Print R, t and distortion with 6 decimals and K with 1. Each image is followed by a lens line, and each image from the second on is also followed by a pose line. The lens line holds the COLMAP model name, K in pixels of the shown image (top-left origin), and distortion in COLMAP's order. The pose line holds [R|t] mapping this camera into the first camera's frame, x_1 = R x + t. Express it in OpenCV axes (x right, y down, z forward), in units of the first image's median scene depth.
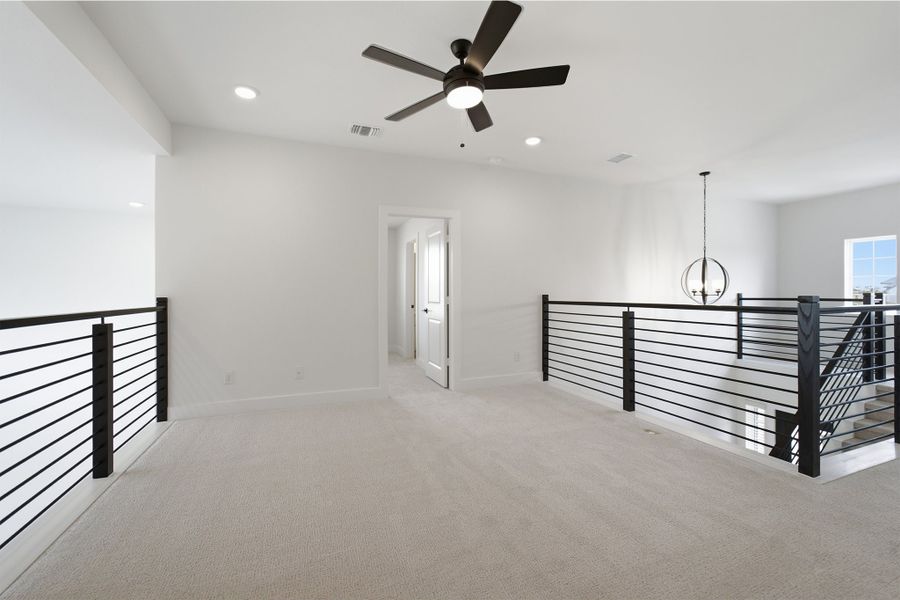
lens RADIAL K [[372.6, 0, 455.2], [0, 372.6, 295.1], [0, 0, 1]] dist [-0.003568, 0.005761]
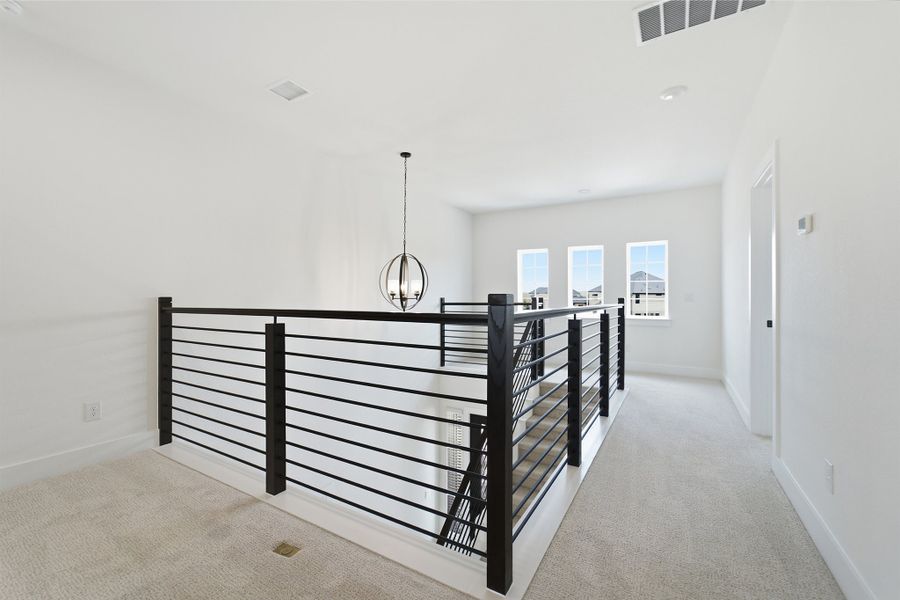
lens RADIAL K [[372.6, 0, 448.0], [0, 372.6, 302.3], [0, 0, 1]] dist [-0.003568, 0.005761]
pose [[0.802312, 0.000185, 0.596904, 0.263742], [-0.000200, 1.000000, -0.000042, 0.007881], [-0.596904, -0.000086, 0.802312, 0.288712]]
